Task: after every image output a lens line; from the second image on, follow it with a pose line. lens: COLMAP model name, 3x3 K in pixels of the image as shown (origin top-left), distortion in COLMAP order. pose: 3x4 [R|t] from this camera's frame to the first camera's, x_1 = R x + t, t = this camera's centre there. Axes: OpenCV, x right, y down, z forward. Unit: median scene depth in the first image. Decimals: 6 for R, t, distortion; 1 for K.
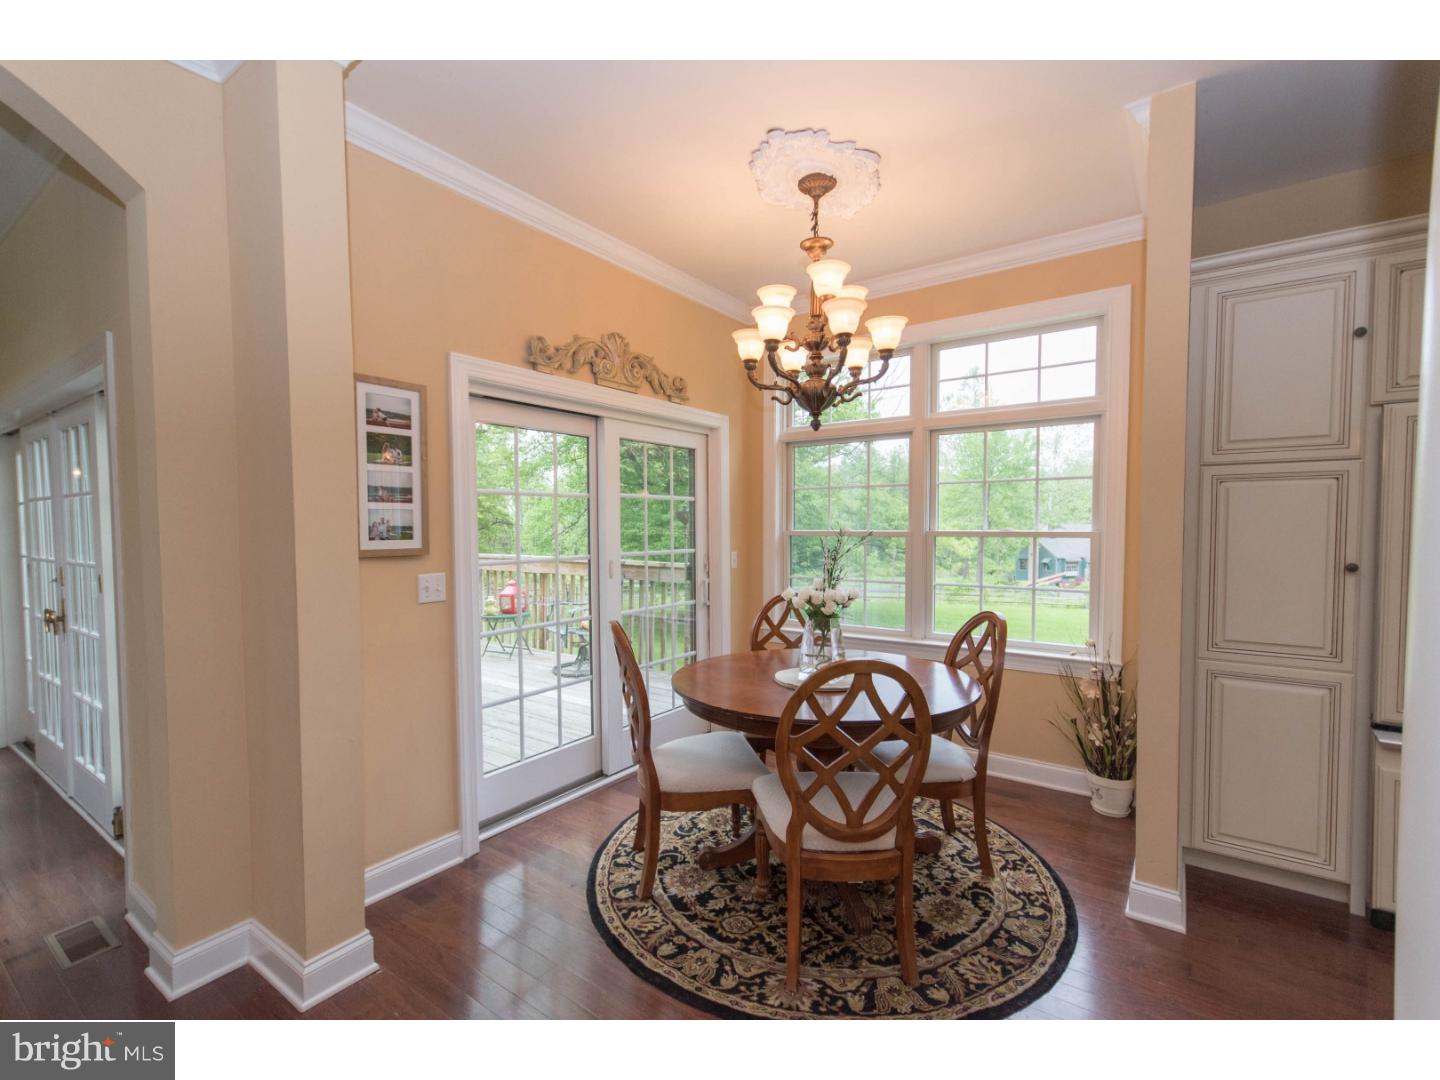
lens RADIAL K [[647.7, 0, 719.8], [0, 647.7, 542.9], [0, 0, 1]] dist [0.000071, -0.000243]
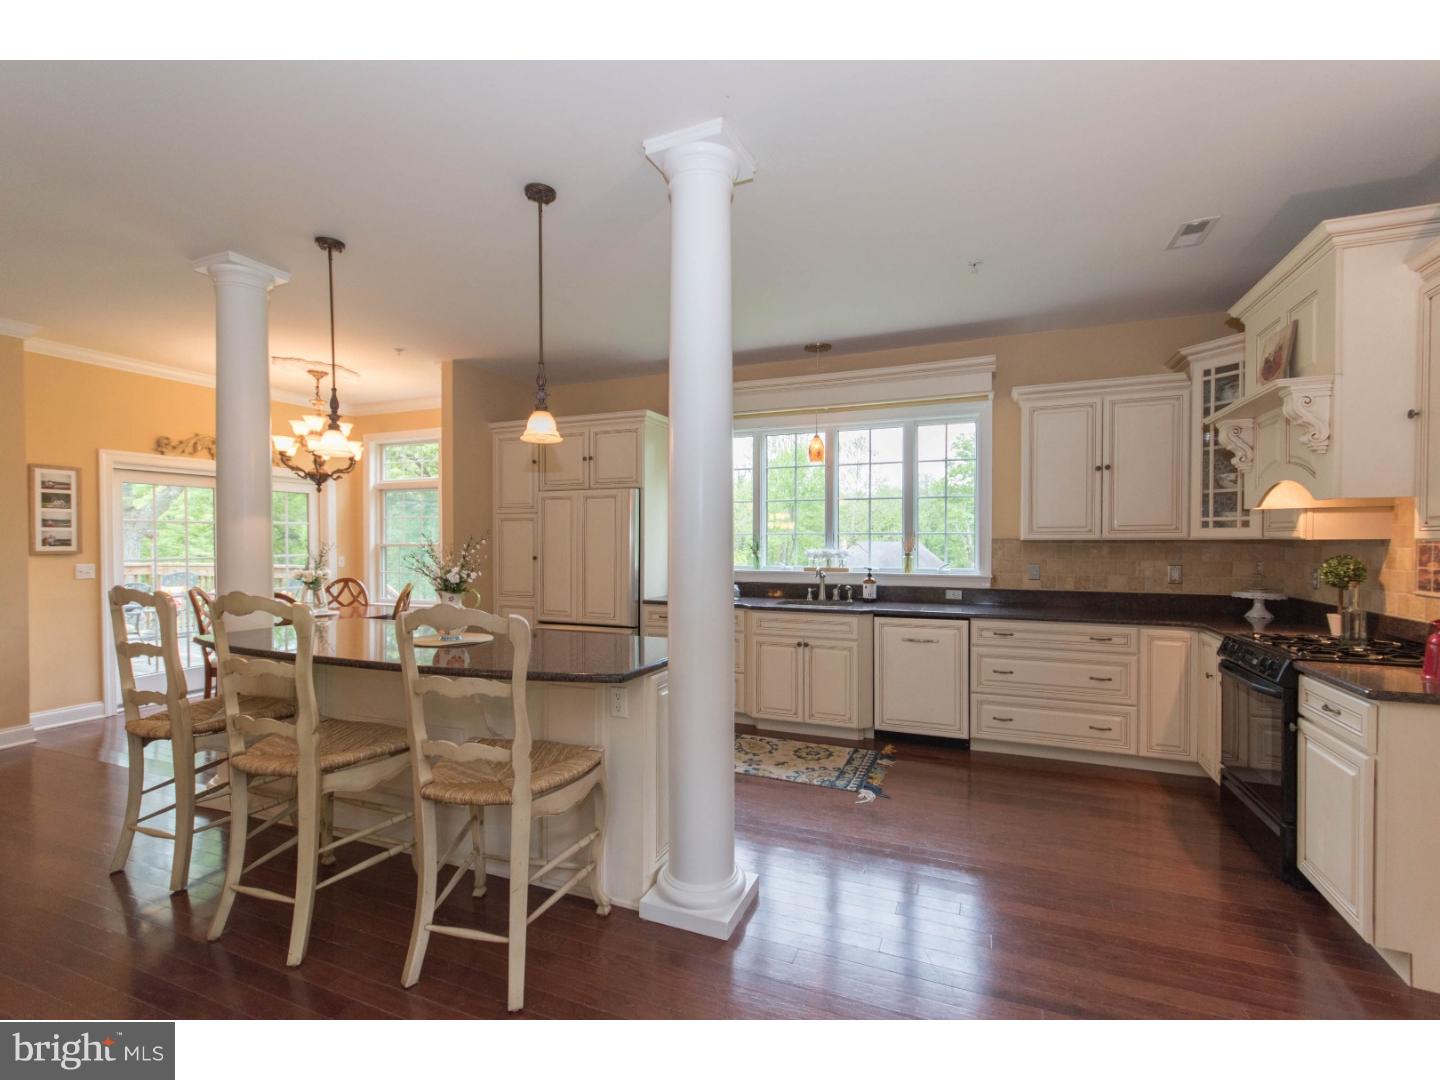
lens RADIAL K [[647.7, 0, 721.9], [0, 647.7, 547.1], [0, 0, 1]] dist [0.000071, -0.000243]
pose [[0.975530, -0.000208, 0.219868, 1.015864], [0.004406, 0.999817, -0.018604, 0.042913], [-0.219824, 0.019117, 0.975352, -1.345038]]
